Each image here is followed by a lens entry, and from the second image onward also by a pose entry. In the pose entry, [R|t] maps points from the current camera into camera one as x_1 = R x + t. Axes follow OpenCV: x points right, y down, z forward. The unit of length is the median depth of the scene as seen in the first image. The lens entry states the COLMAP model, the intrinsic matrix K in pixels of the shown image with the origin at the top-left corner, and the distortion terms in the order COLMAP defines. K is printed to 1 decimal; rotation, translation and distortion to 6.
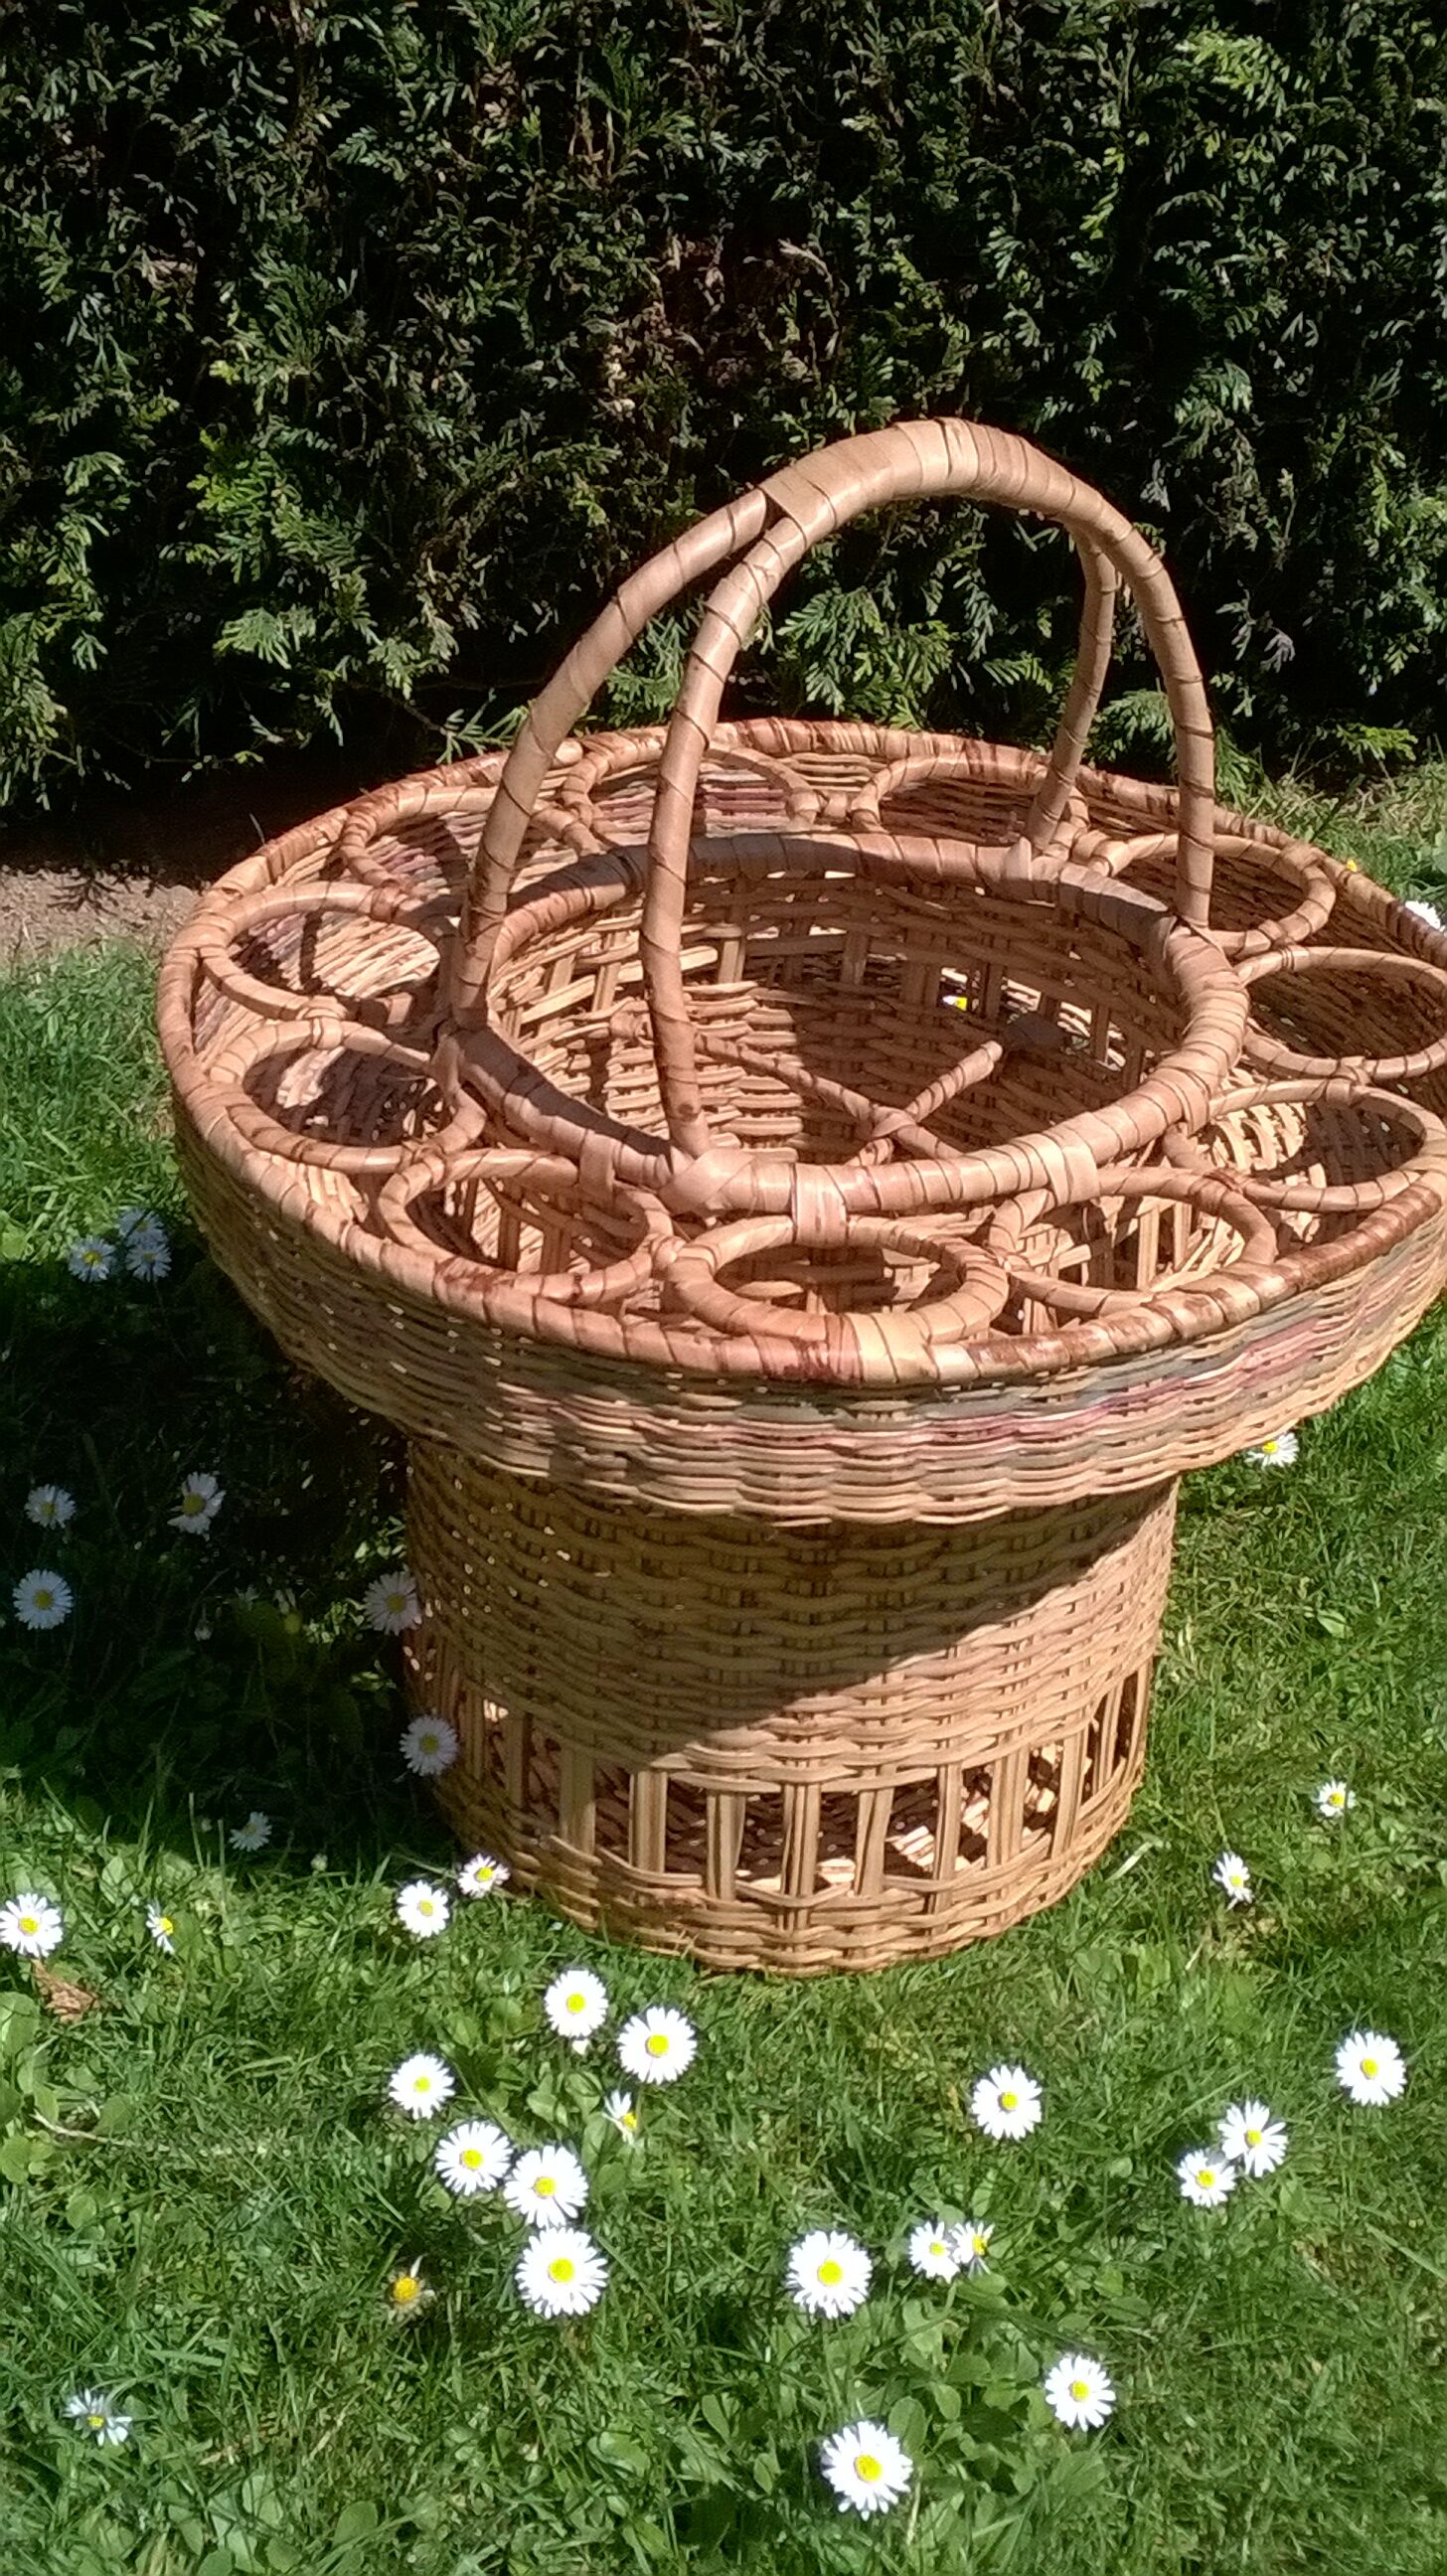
lens RADIAL K [[3352.9, 0, 723.5], [0, 3352.9, 1288.0], [0, 0, 1]] dist [-0.012340, 0.066343]
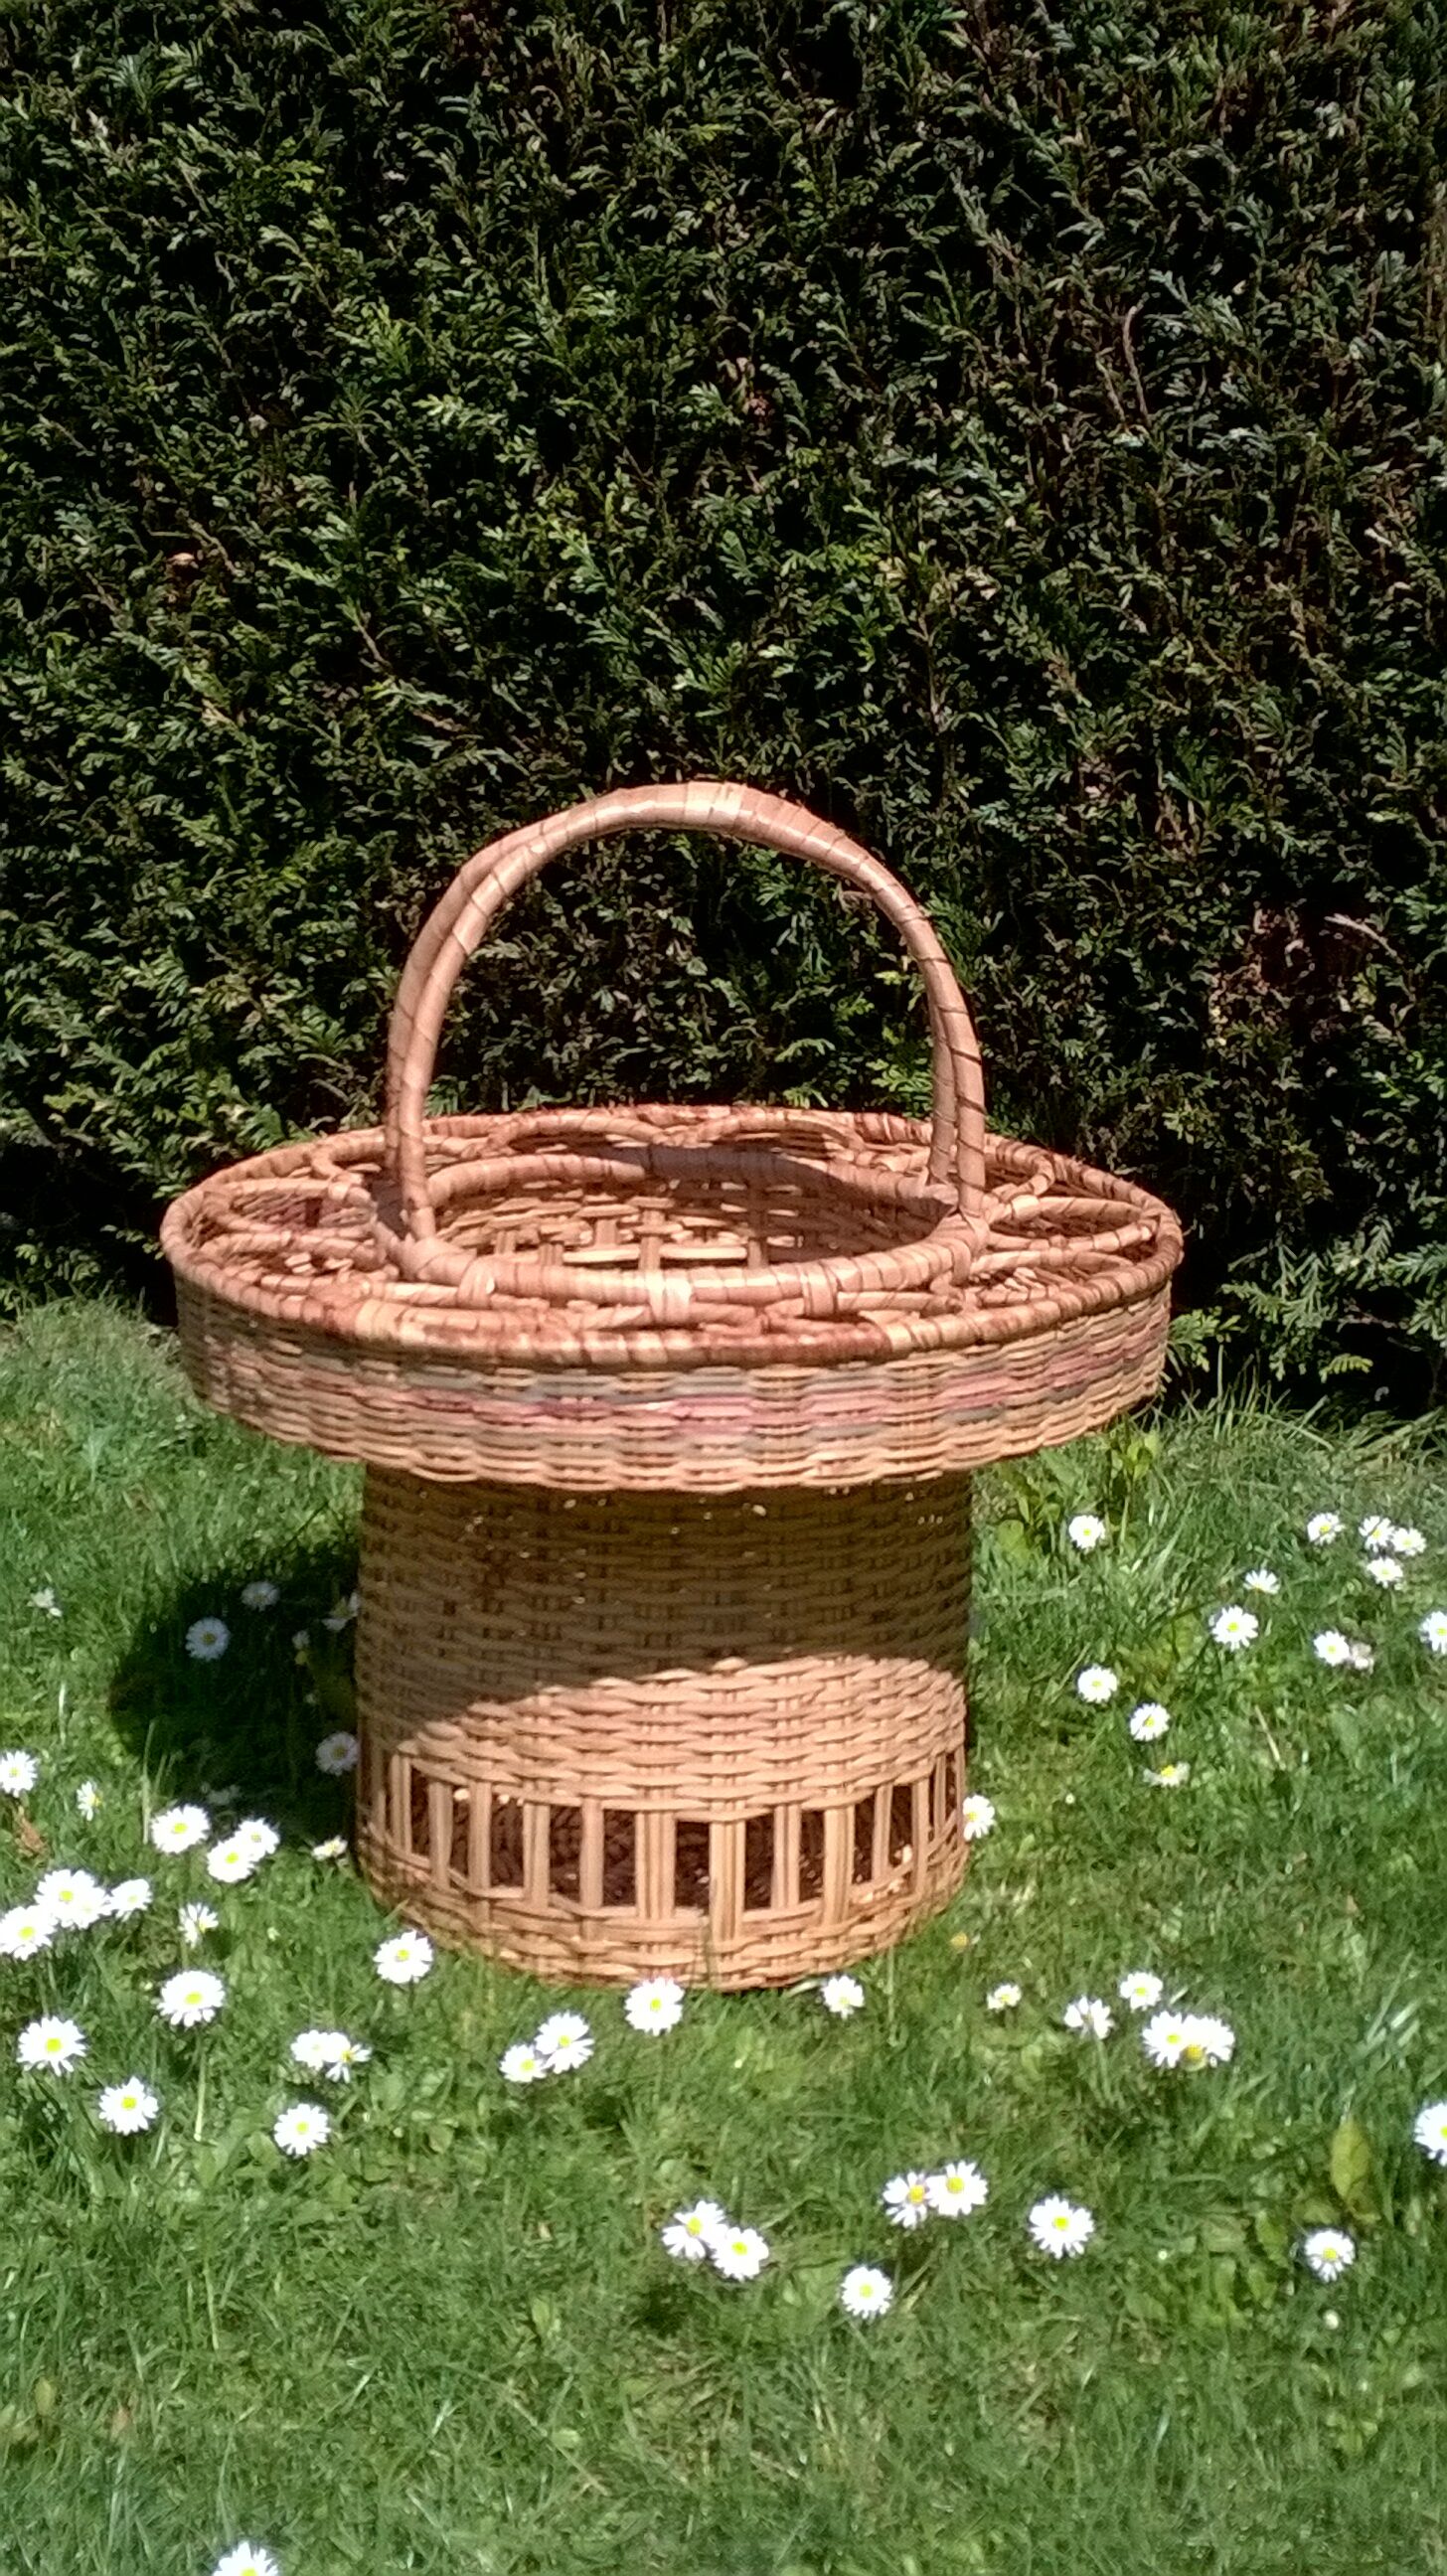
lens RADIAL K [[3352.9, 0, 723.5], [0, 3352.9, 1288.0], [0, 0, 1]] dist [-0.012340, 0.066343]
pose [[0.824288, 0.100502, -0.557179, 0.539004], [-0.276392, 0.930314, -0.241087, 0.173064], [0.494122, 0.352725, 0.794625, -0.029879]]
